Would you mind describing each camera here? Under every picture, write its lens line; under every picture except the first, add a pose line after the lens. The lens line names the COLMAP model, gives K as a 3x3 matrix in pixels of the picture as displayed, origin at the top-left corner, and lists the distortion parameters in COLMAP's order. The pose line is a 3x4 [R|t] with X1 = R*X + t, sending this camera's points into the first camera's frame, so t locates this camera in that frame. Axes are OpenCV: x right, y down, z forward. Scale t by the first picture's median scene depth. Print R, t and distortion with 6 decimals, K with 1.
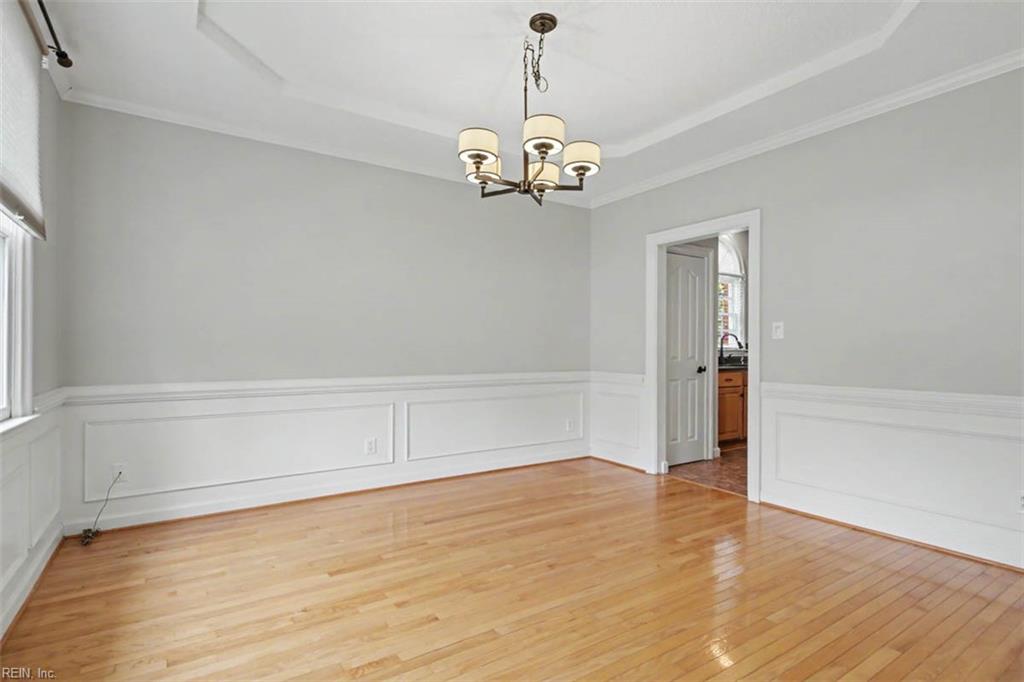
lens RADIAL K [[474.8, 0, 507.2], [0, 474.8, 350.9], [0, 0, 1]] dist [-0.000276, -0.000026]
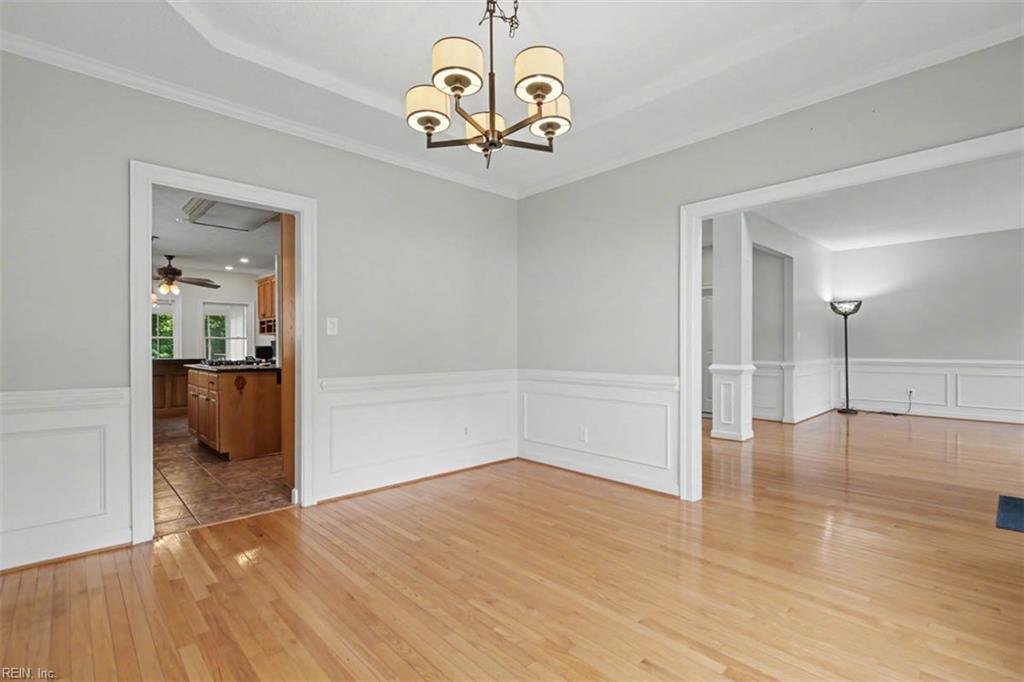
lens RADIAL K [[481.5, 0, 550.6], [0, 481.5, 343.9], [0, 0, 1]] dist [-0.000771, -0.000404]
pose [[-0.187943, 0.003819, 0.982172, -0.704417], [0.006680, 0.999974, -0.002610, 0.000964], [-0.982157, 0.006070, -0.187964, 0.972069]]
